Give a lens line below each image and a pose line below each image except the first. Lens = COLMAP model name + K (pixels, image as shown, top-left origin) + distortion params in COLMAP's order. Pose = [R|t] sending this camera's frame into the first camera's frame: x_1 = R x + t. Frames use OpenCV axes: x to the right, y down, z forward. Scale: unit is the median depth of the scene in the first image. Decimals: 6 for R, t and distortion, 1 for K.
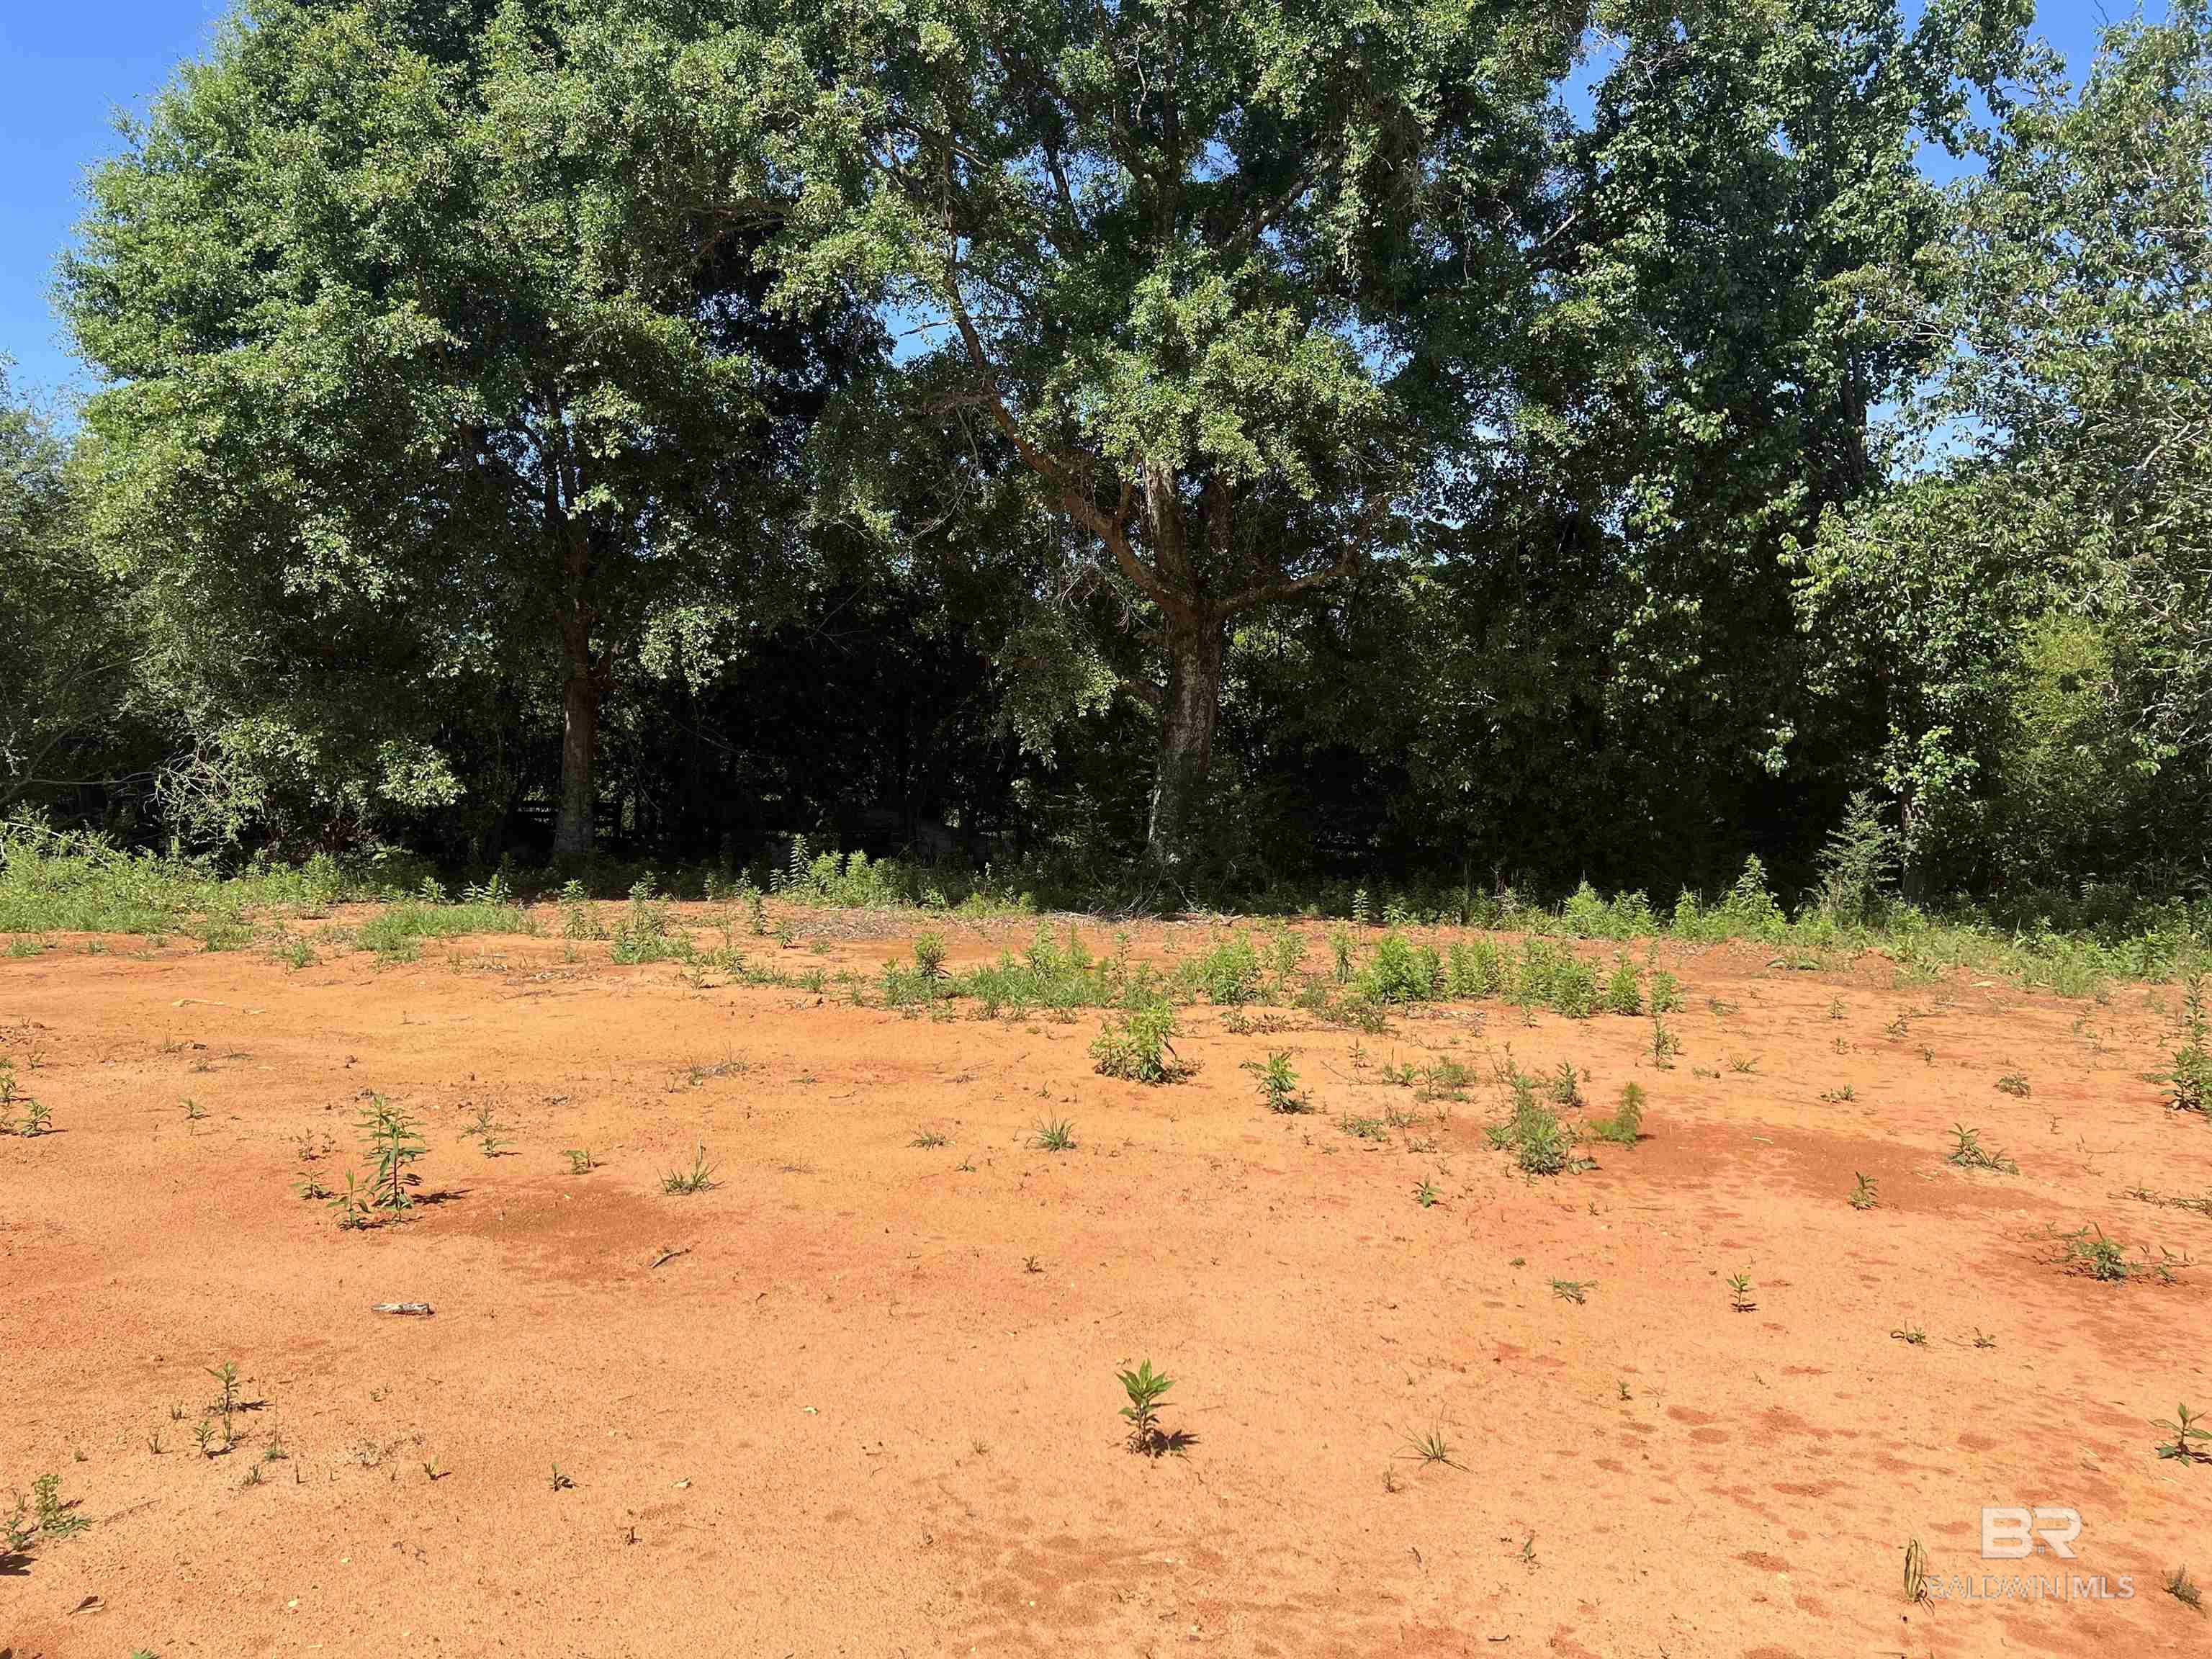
lens RADIAL K [[1670.0, 0, 1111.0], [0, 1670.0, 819.1], [0, 0, 1]] dist [0.061680, -0.068310]
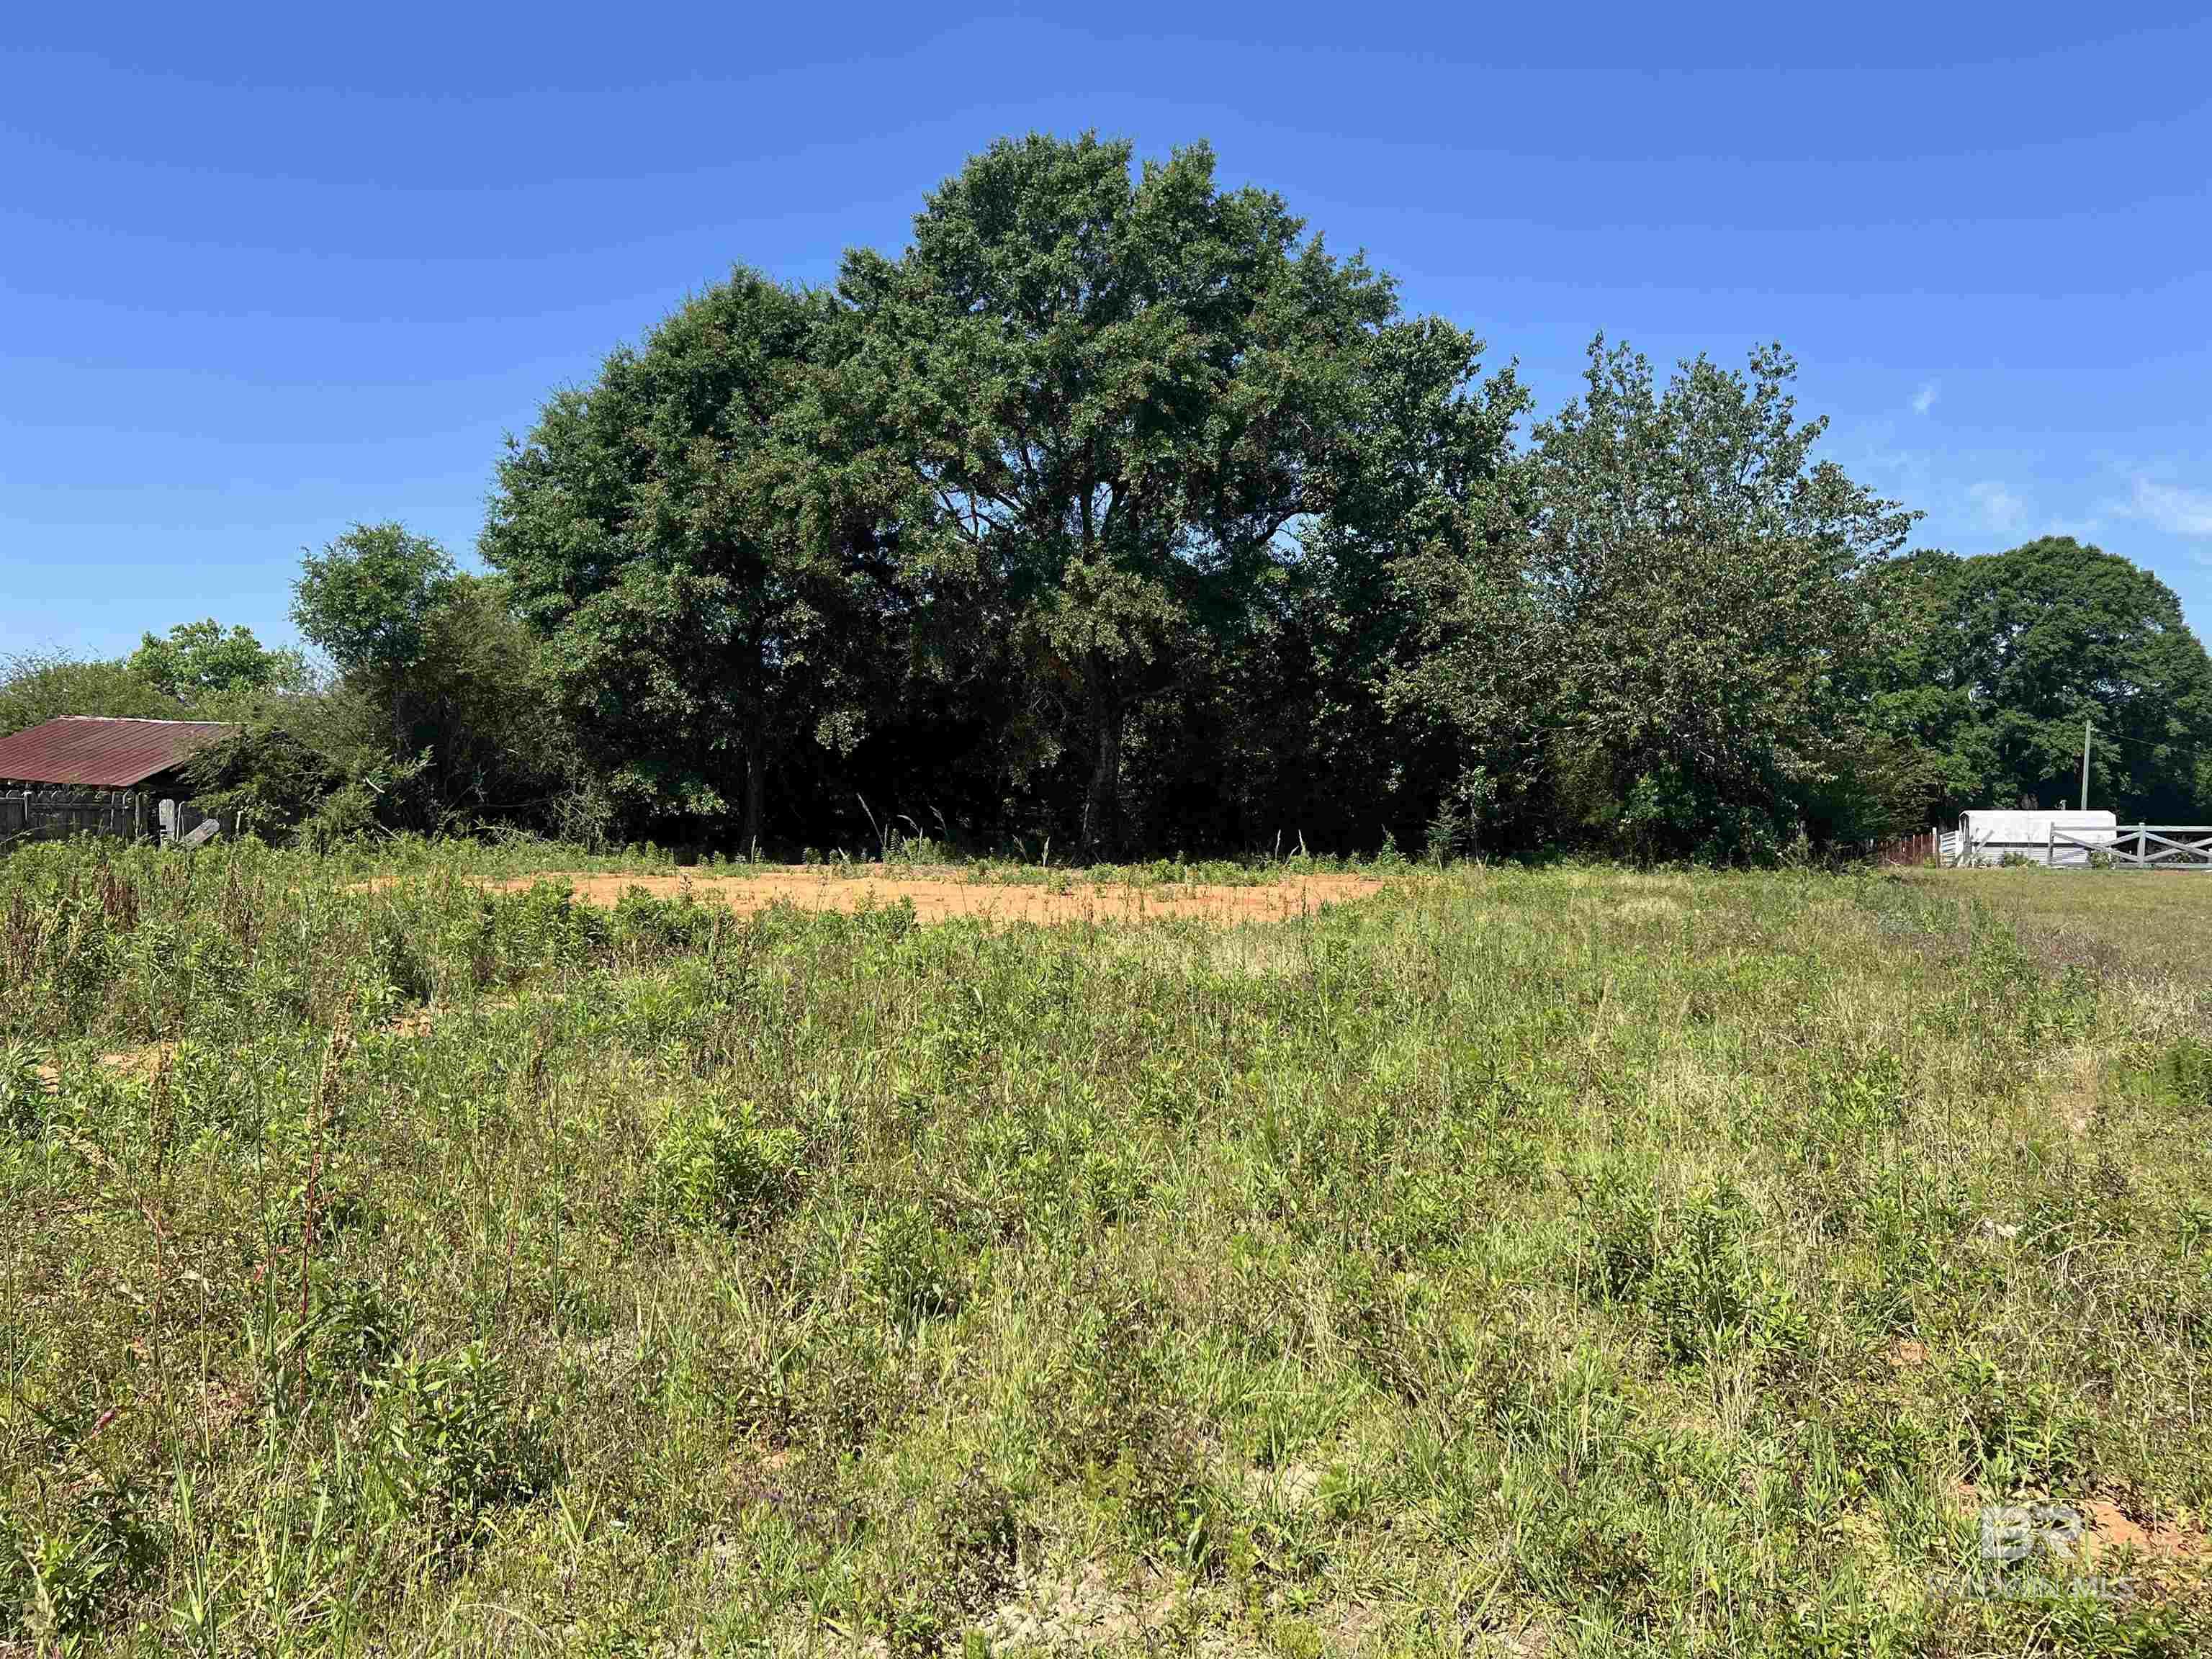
lens RADIAL K [[1670.0, 0, 1109.5], [0, 1670.0, 820.5], [0, 0, 1]] dist [0.061680, -0.068310]
pose [[0.999782, -0.012660, 0.016579, 0.029220], [0.012791, 0.999887, -0.007843, 0.019967], [-0.016477, 0.008054, 0.999832, -1.036606]]
